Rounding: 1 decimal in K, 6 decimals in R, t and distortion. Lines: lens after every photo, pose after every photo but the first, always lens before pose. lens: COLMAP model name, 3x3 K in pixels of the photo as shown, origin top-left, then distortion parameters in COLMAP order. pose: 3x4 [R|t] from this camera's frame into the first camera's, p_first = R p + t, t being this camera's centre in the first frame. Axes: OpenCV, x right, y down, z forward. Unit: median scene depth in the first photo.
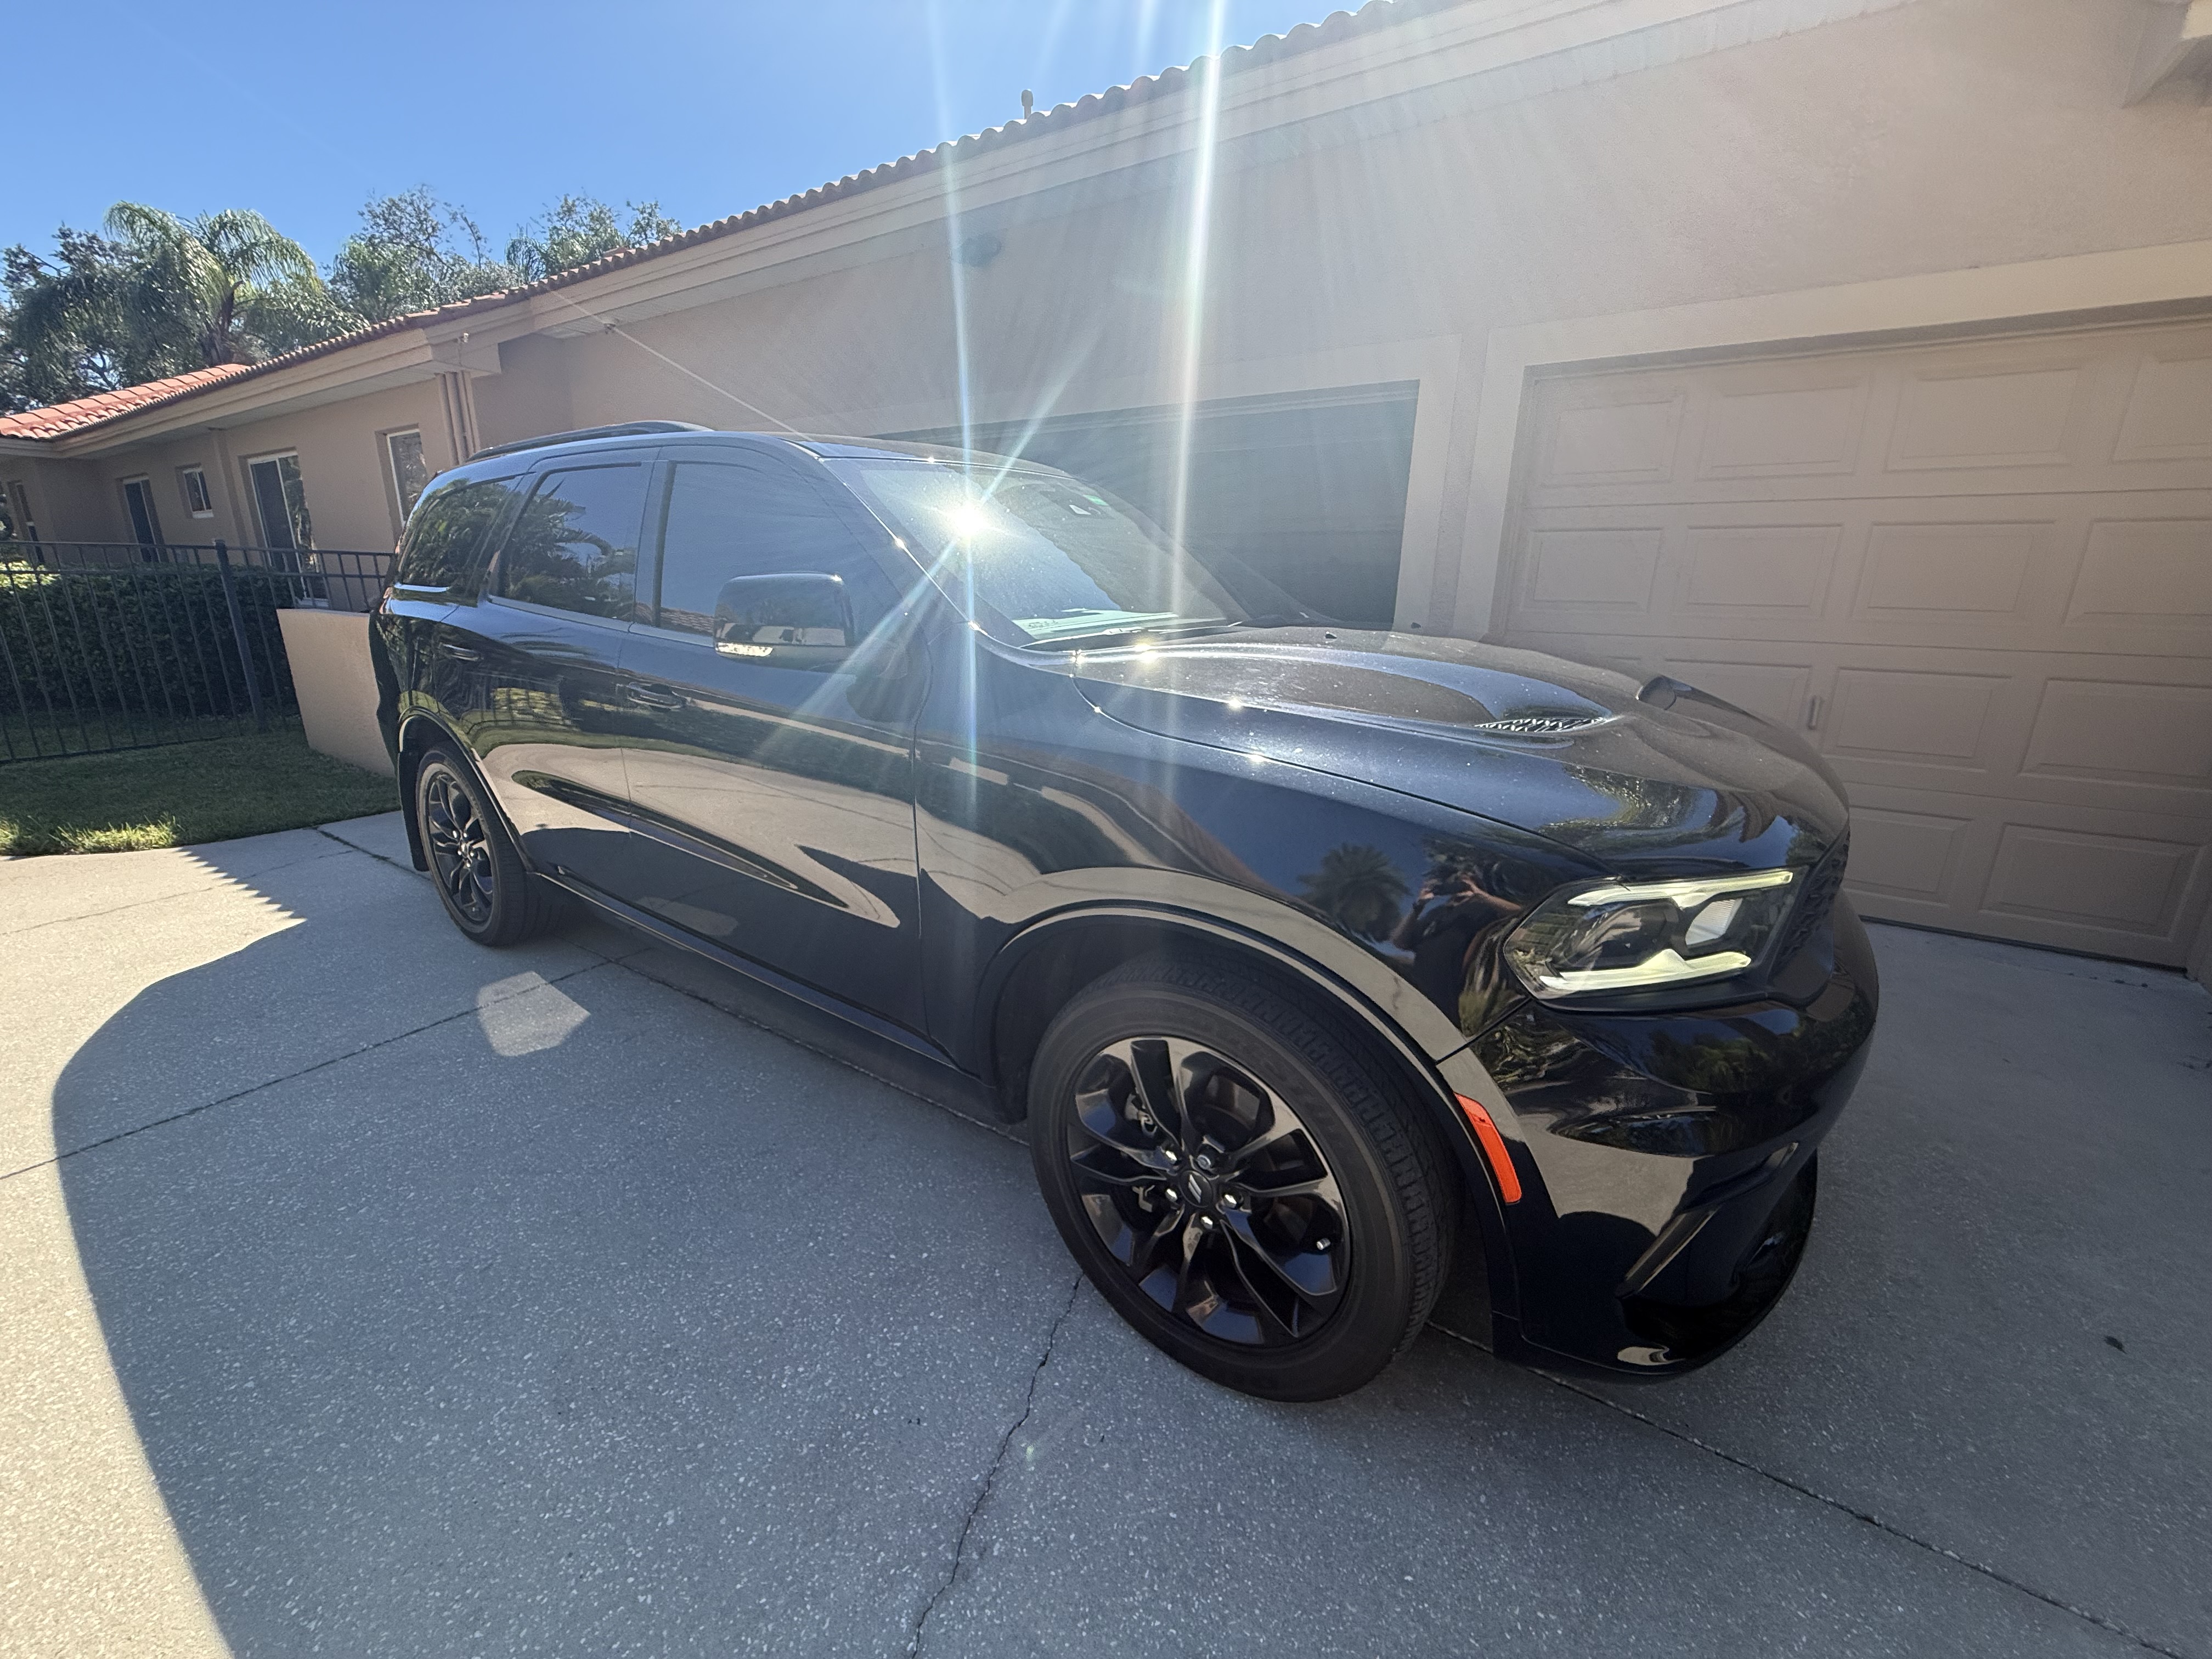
lens RADIAL K [[871.4, 0, 1106.0], [0, 871.4, 829.5], [0, 0, 1]] dist [-0.002291, 0.000459]
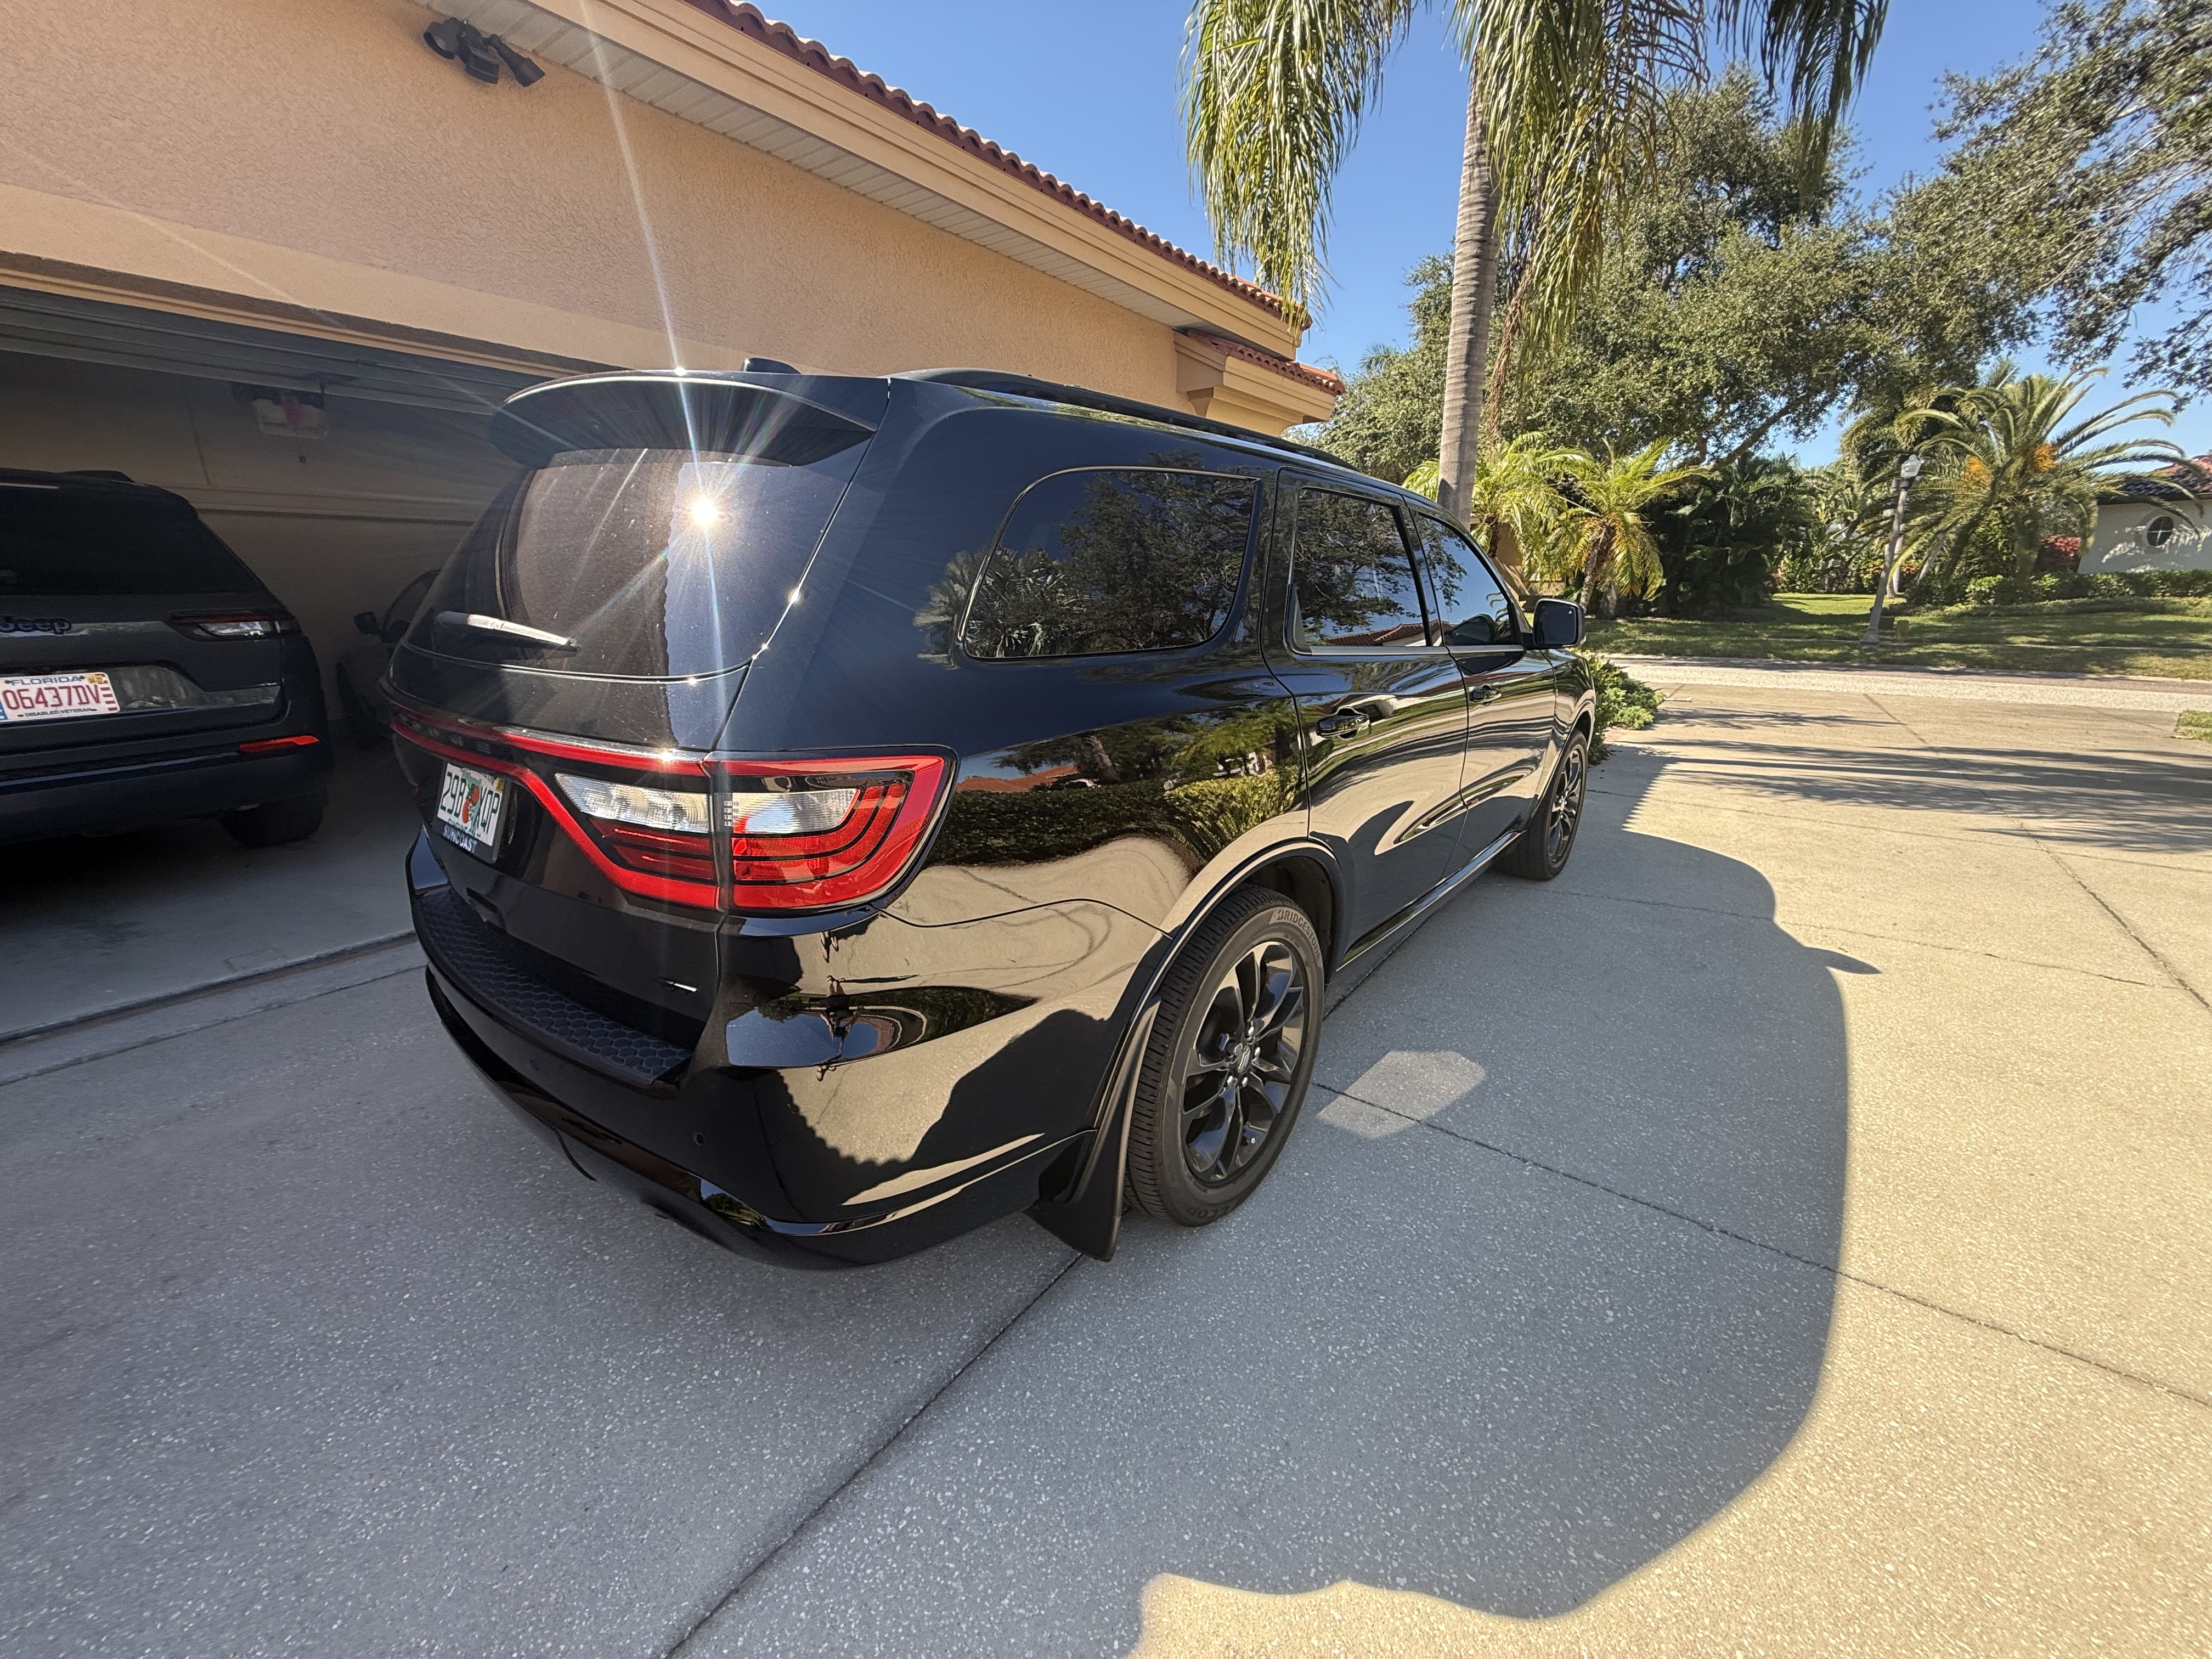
lens RADIAL K [[871.4, 0, 1106.0], [0, 871.4, 829.5], [0, 0, 1]] dist [-0.002291, 0.000459]
pose [[0.055285, -0.280020, 0.958401, -1.471892], [0.268804, 0.928605, 0.255808, -0.352463], [-0.961607, 0.243480, 0.126608, 1.119914]]
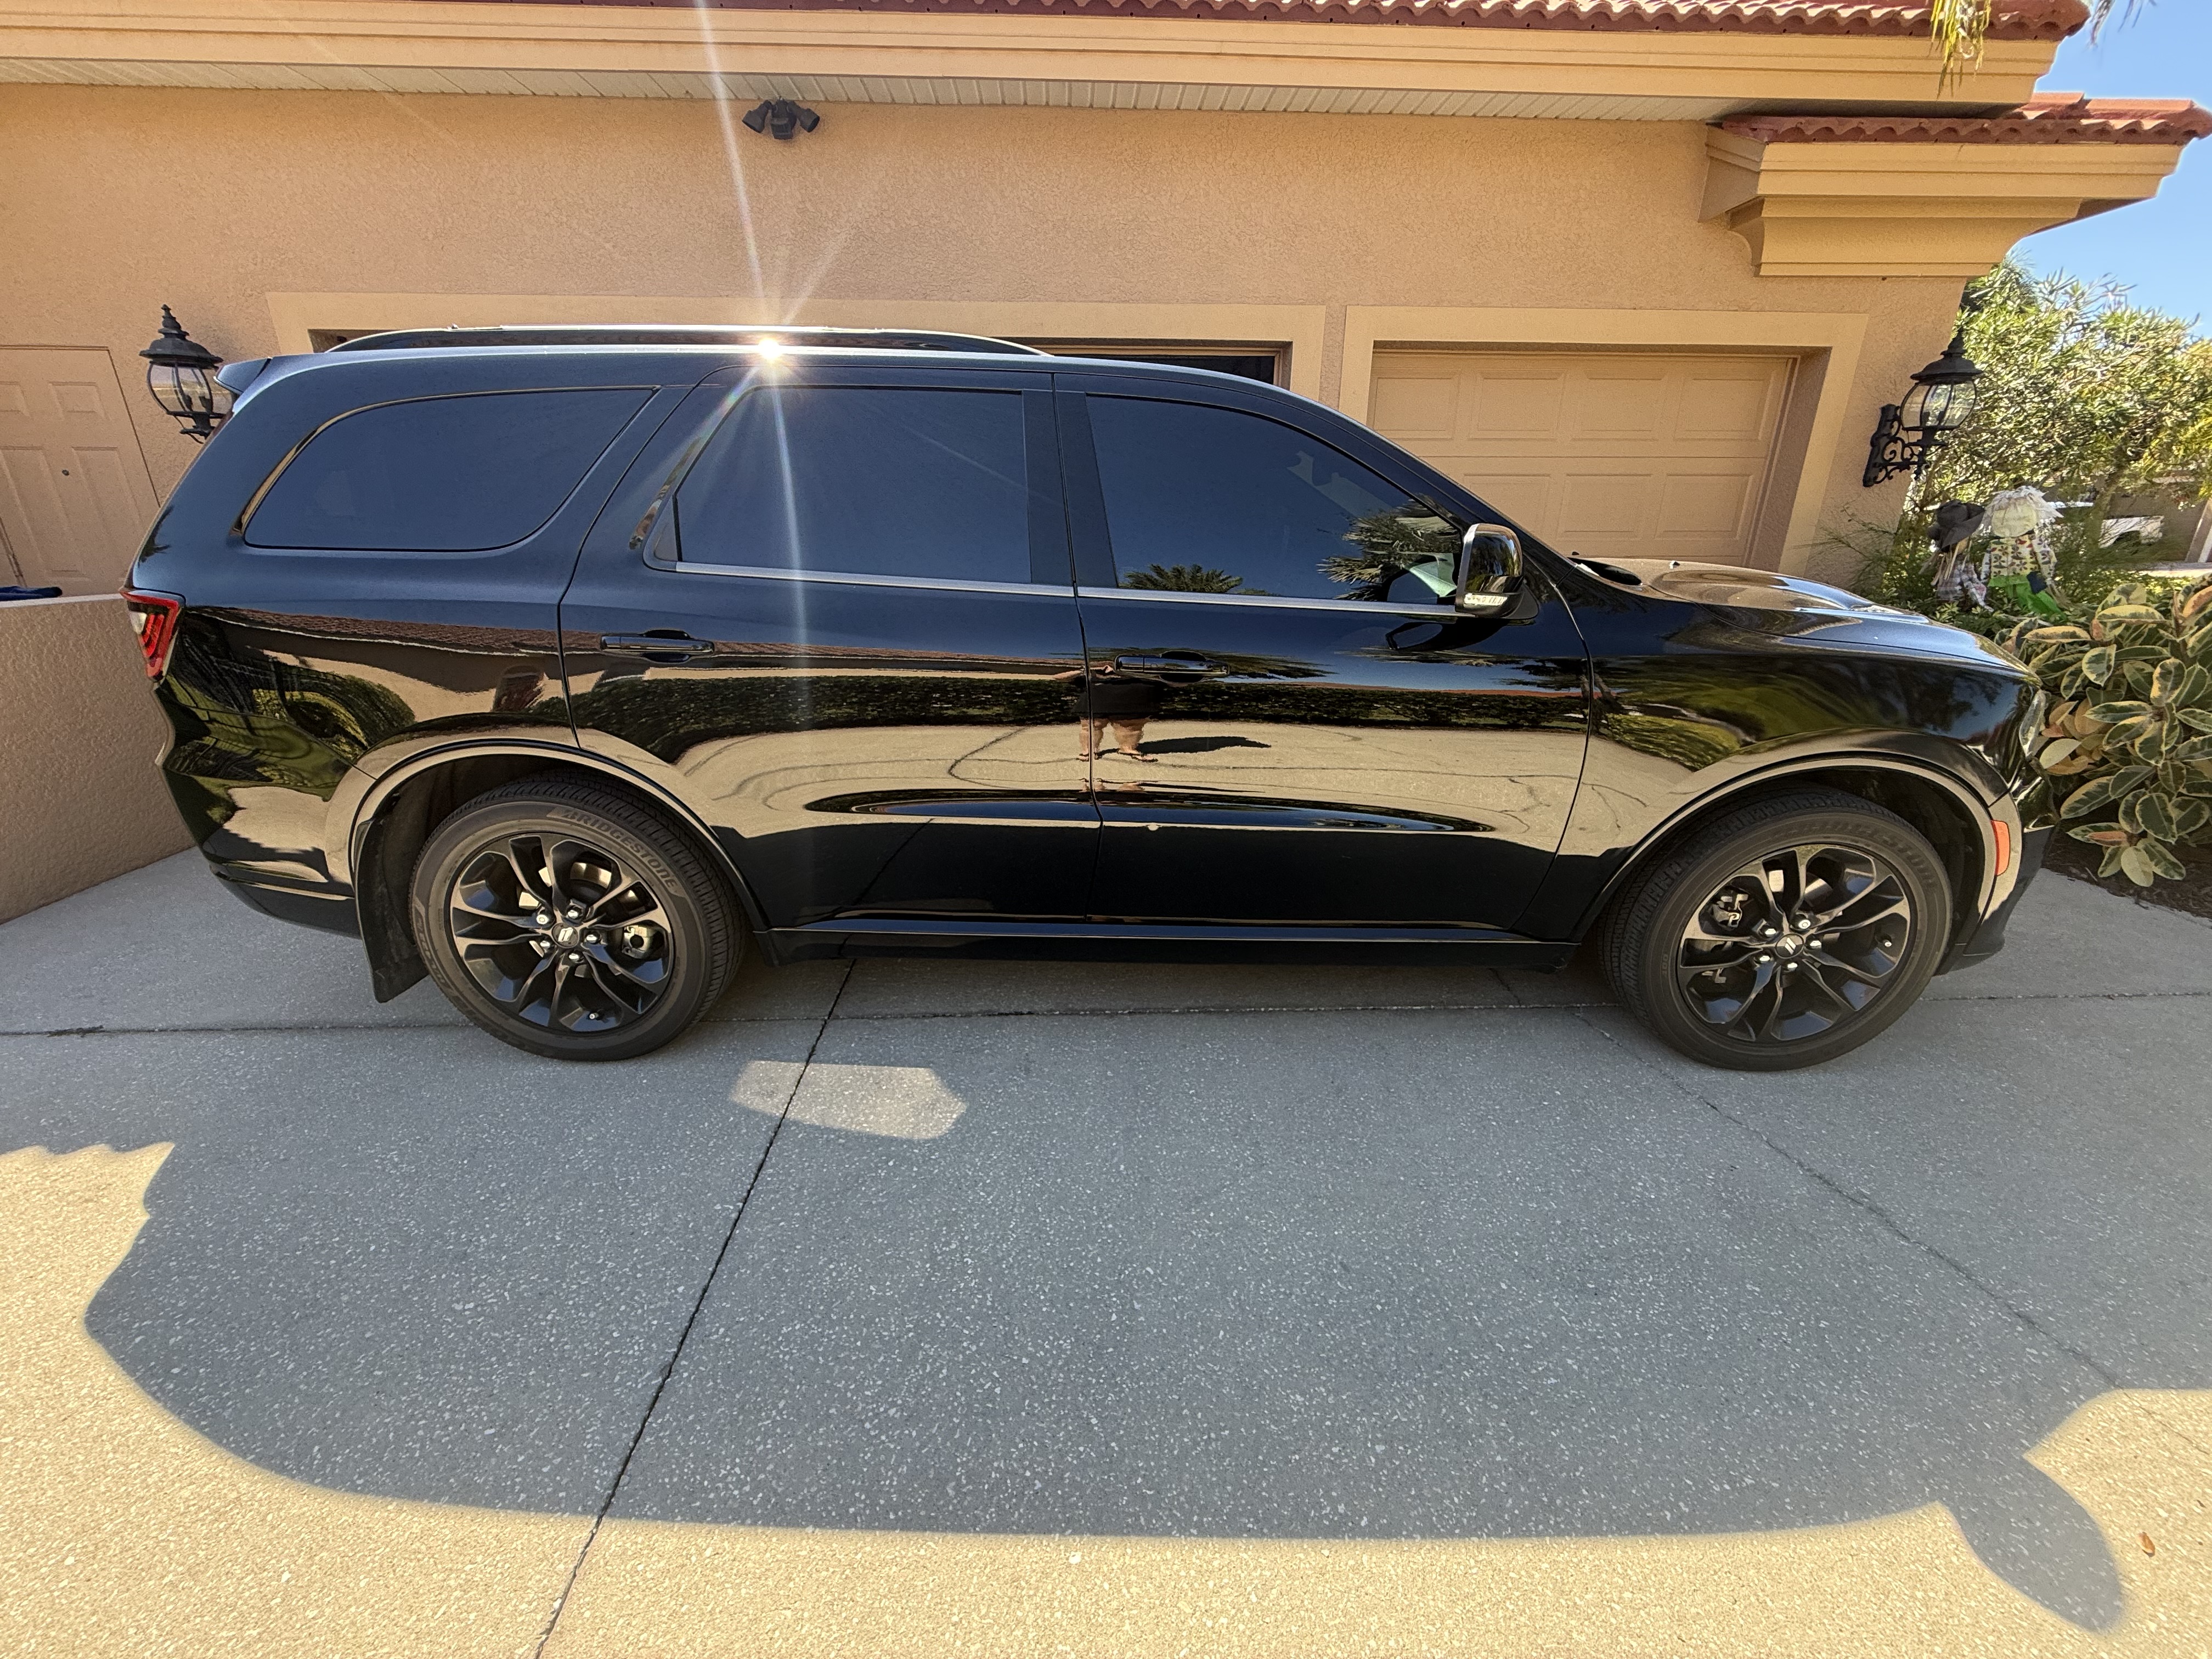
lens RADIAL K [[871.4, 0, 1106.0], [0, 871.4, 829.5], [0, 0, 1]] dist [-0.002291, 0.000459]
pose [[0.811723, -0.205082, 0.546852, -0.858929], [0.162592, 0.978657, 0.125674, -0.085656], [-0.560954, -0.013098, 0.827743, 0.227926]]
